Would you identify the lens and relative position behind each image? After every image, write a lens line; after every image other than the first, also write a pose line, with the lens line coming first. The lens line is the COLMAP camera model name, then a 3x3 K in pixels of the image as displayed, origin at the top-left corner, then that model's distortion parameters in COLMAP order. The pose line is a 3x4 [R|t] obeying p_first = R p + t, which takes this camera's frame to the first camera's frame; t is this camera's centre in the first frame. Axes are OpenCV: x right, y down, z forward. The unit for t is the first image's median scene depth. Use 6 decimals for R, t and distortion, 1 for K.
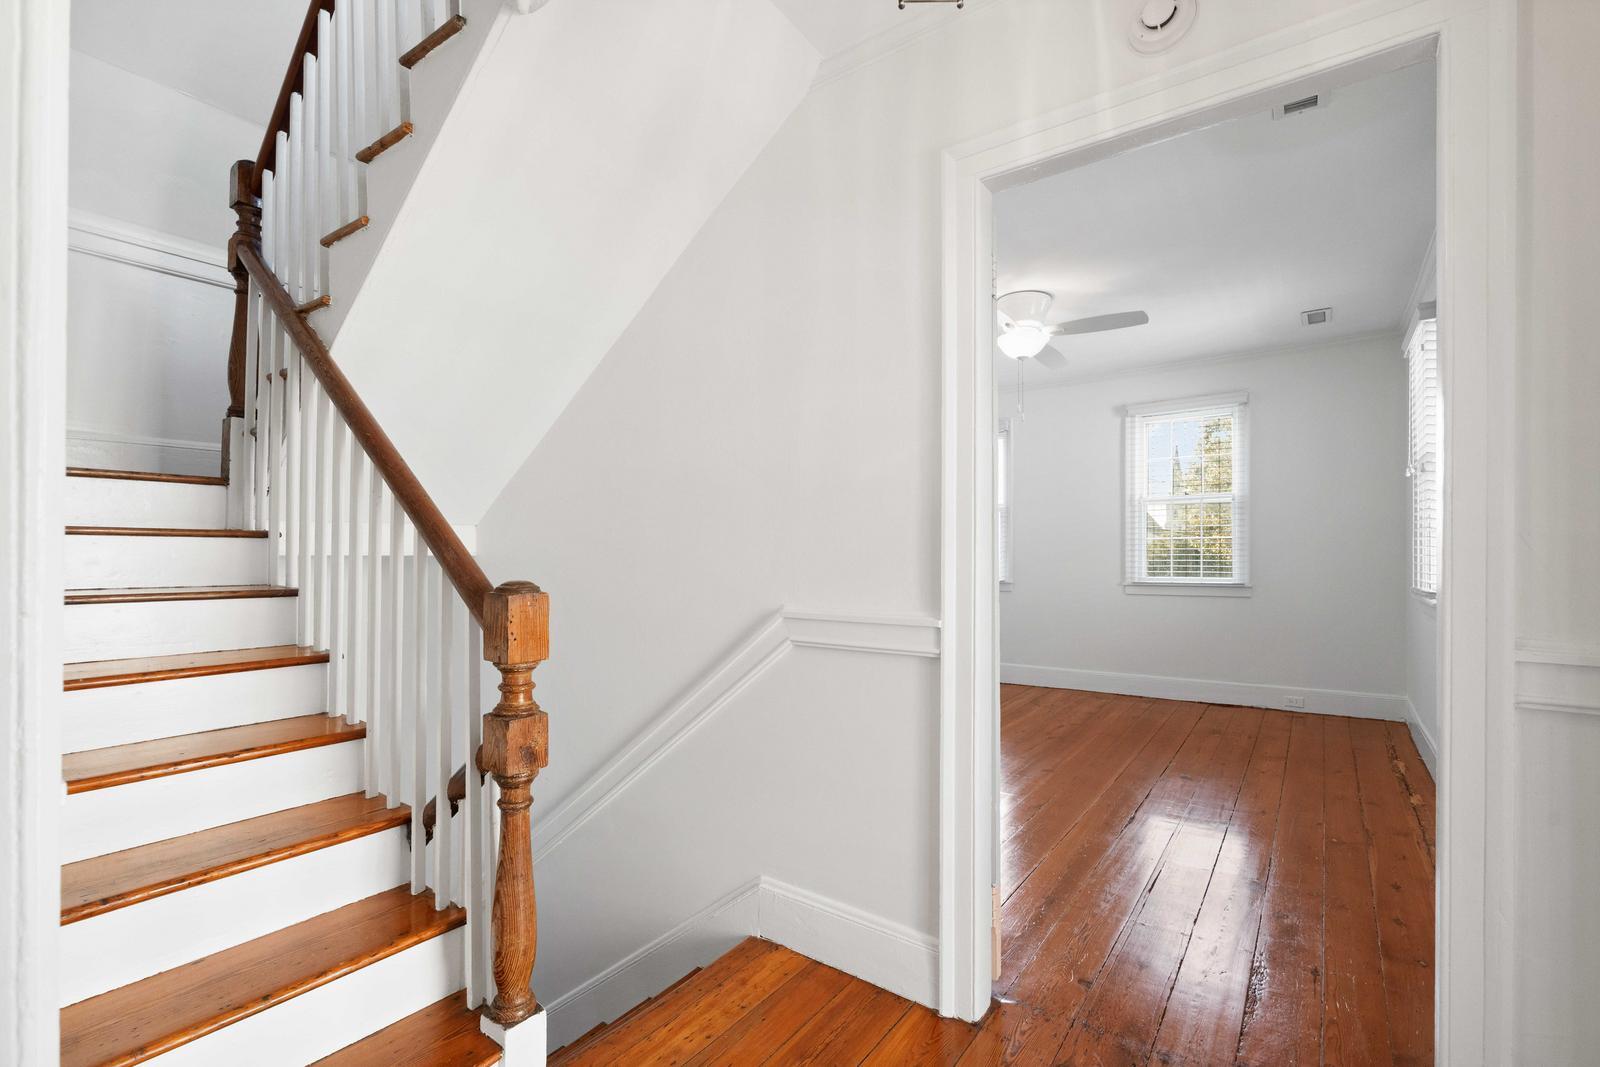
lens RADIAL K [[729.9, 0, 774.5], [0, 729.9, 553.9], [0, 0, 1]] dist [-0.010498, 0.000607]
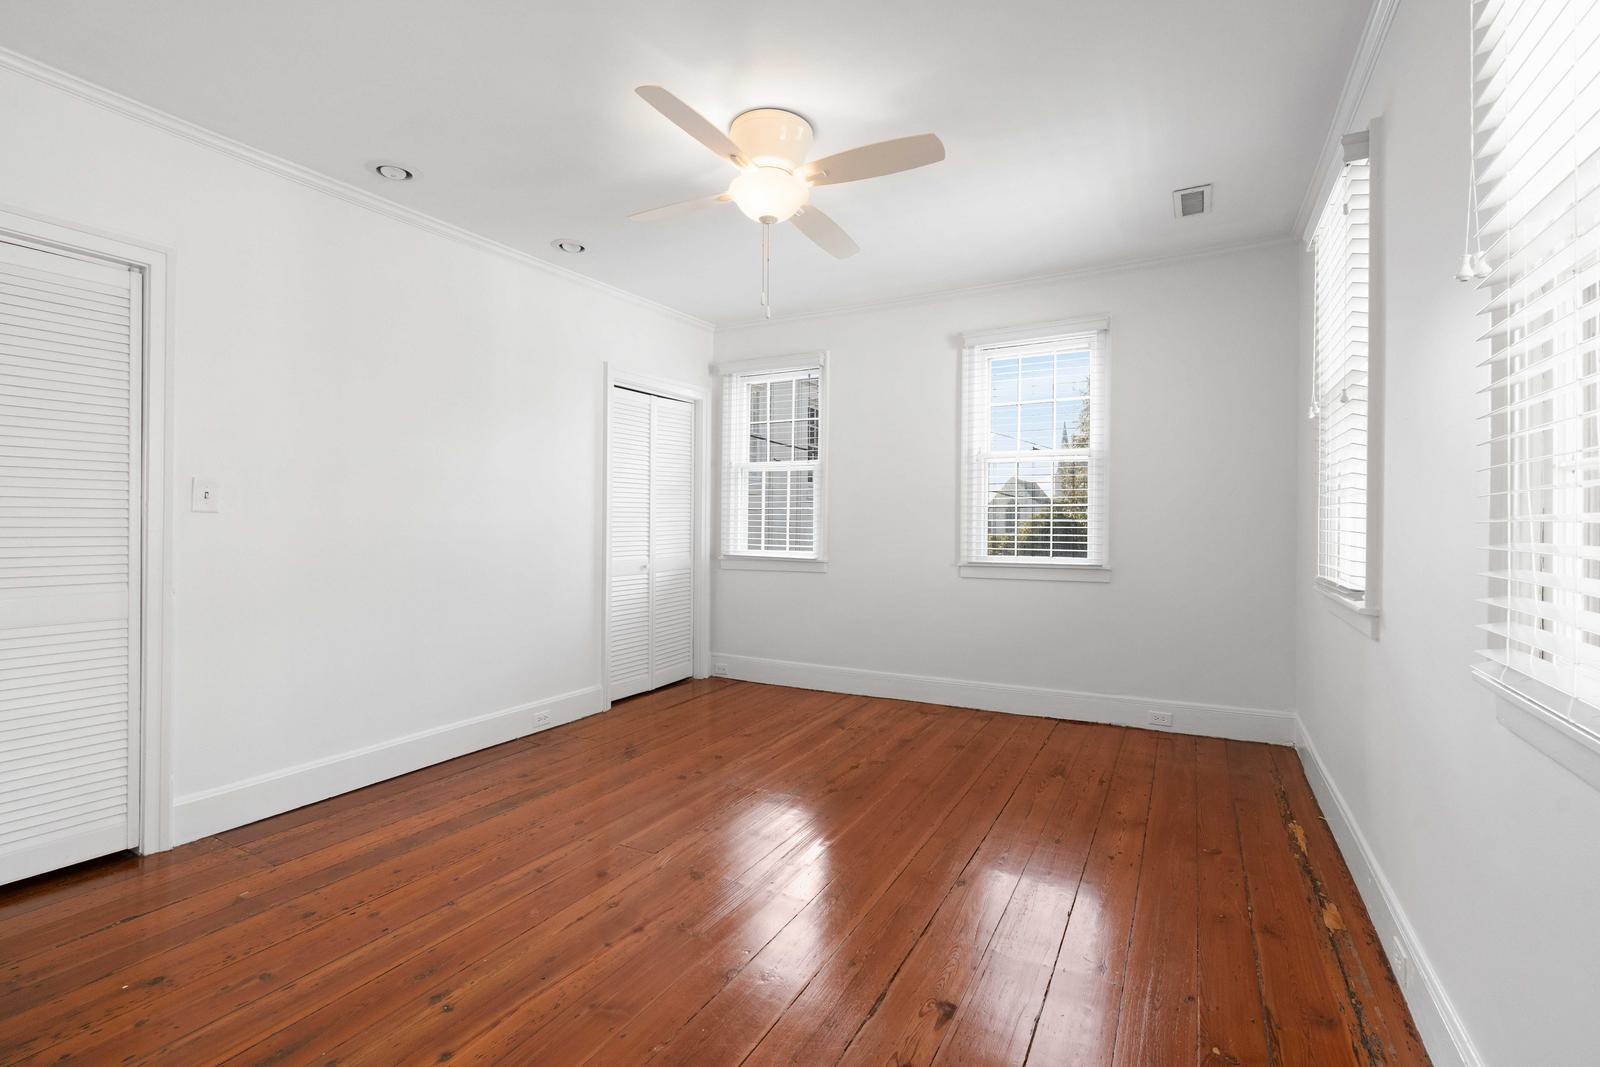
lens RADIAL K [[709.6, 0, 792.5], [0, 709.6, 524.8], [0, 0, 1]] dist [-0.000911, 0.000671]
pose [[0.991399, 0.008075, 0.130621, 0.222710], [-0.008501, 0.999960, 0.002707, -0.001483], [-0.130594, -0.003794, 0.991429, 0.297313]]
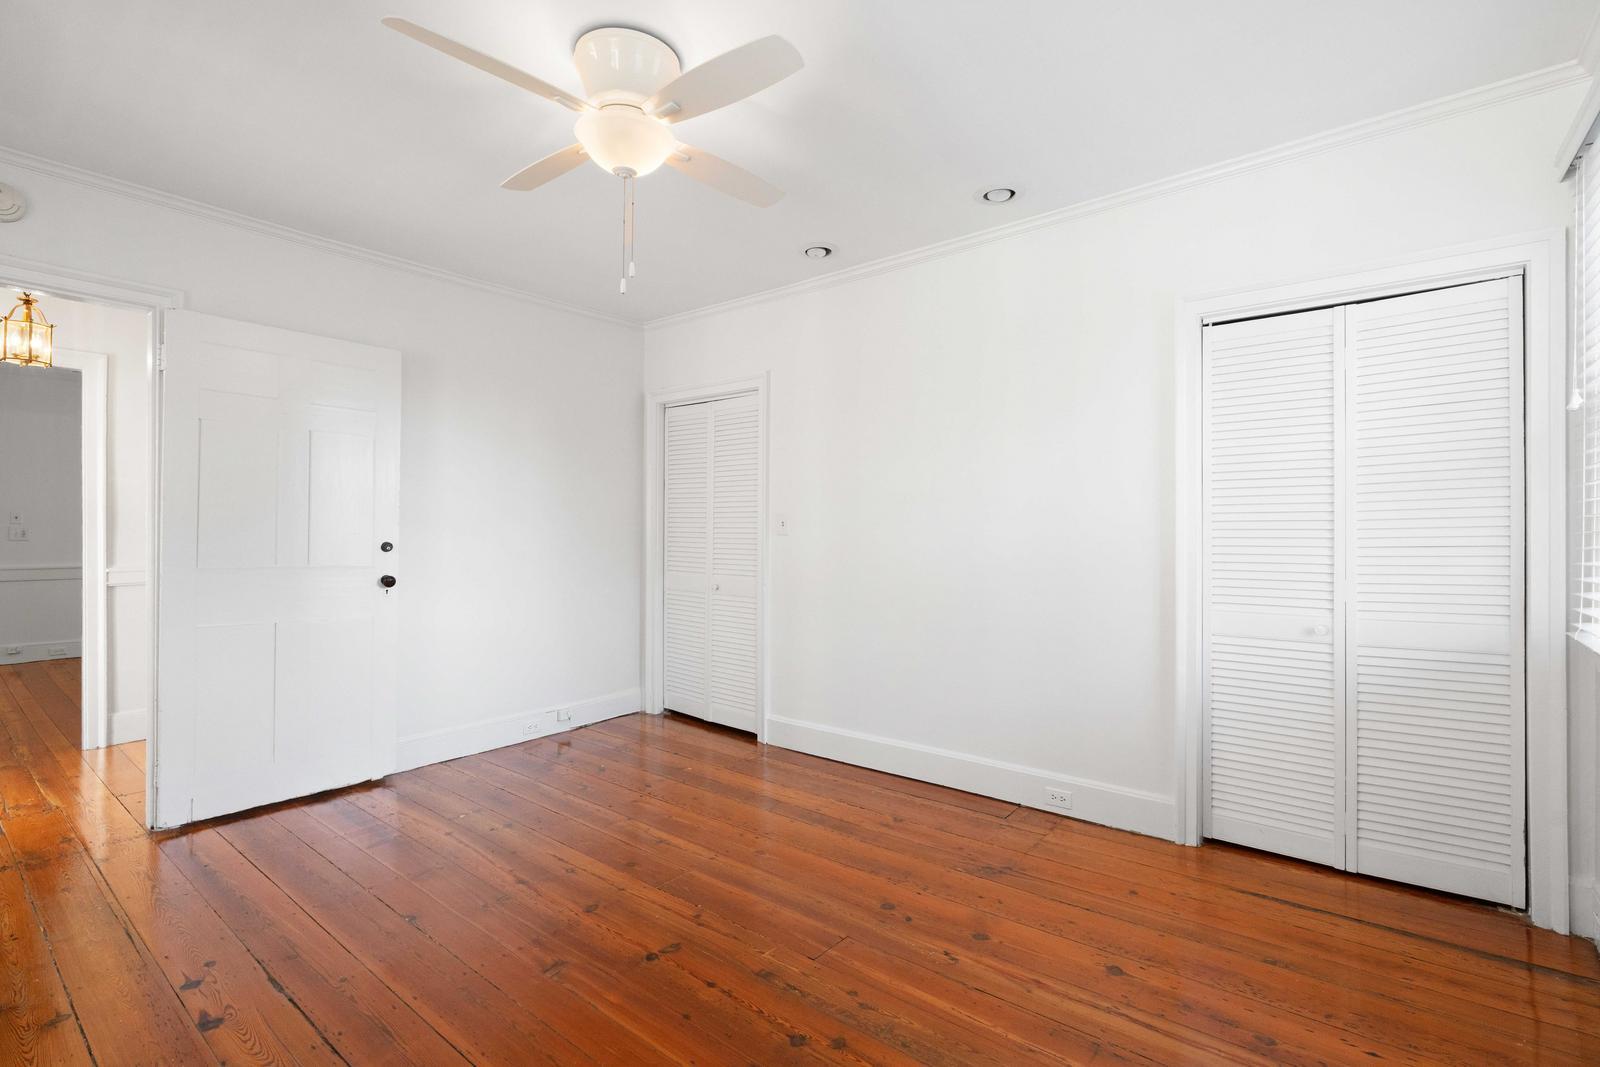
lens RADIAL K [[729.9, 0, 806.1], [0, 729.9, 523.6], [0, 0, 1]] dist [-0.010498, 0.000607]
pose [[-0.013414, -0.007993, -0.999878, 0.784418], [-0.009656, 0.999922, -0.007864, -0.013013], [0.999863, 0.009550, -0.013490, 1.039447]]
